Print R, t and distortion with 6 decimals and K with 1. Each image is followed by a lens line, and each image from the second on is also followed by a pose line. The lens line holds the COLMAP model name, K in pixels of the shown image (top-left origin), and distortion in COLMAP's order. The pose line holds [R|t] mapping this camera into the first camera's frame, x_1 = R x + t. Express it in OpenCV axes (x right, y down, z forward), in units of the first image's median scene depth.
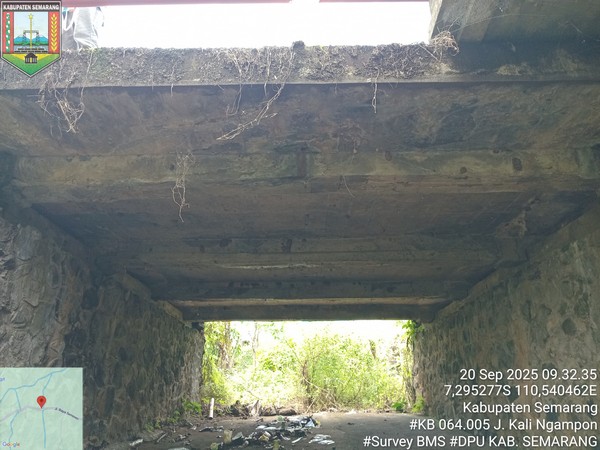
lens RADIAL K [[484.4, 0, 300.0], [0, 484.4, 225.0], [0, 0, 1]] dist [-0.050900, -0.010473]
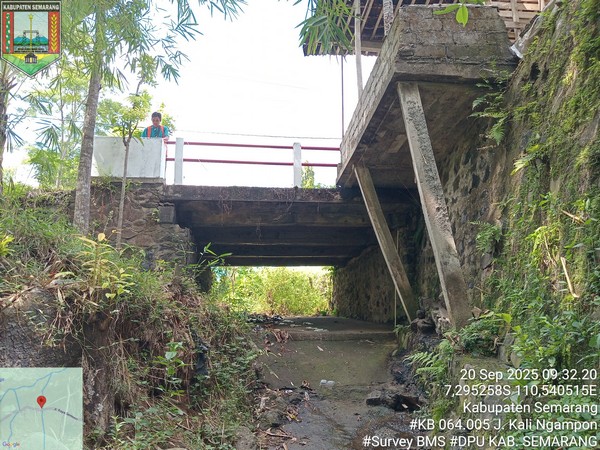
lens RADIAL K [[484.4, 0, 300.0], [0, 484.4, 225.0], [0, 0, 1]] dist [-0.050900, -0.010473]
pose [[0.990968, 0.015176, 0.133236, -0.165578], [-0.031374, 0.992238, 0.120333, -0.208786], [-0.130376, -0.123426, 0.983752, -0.919672]]
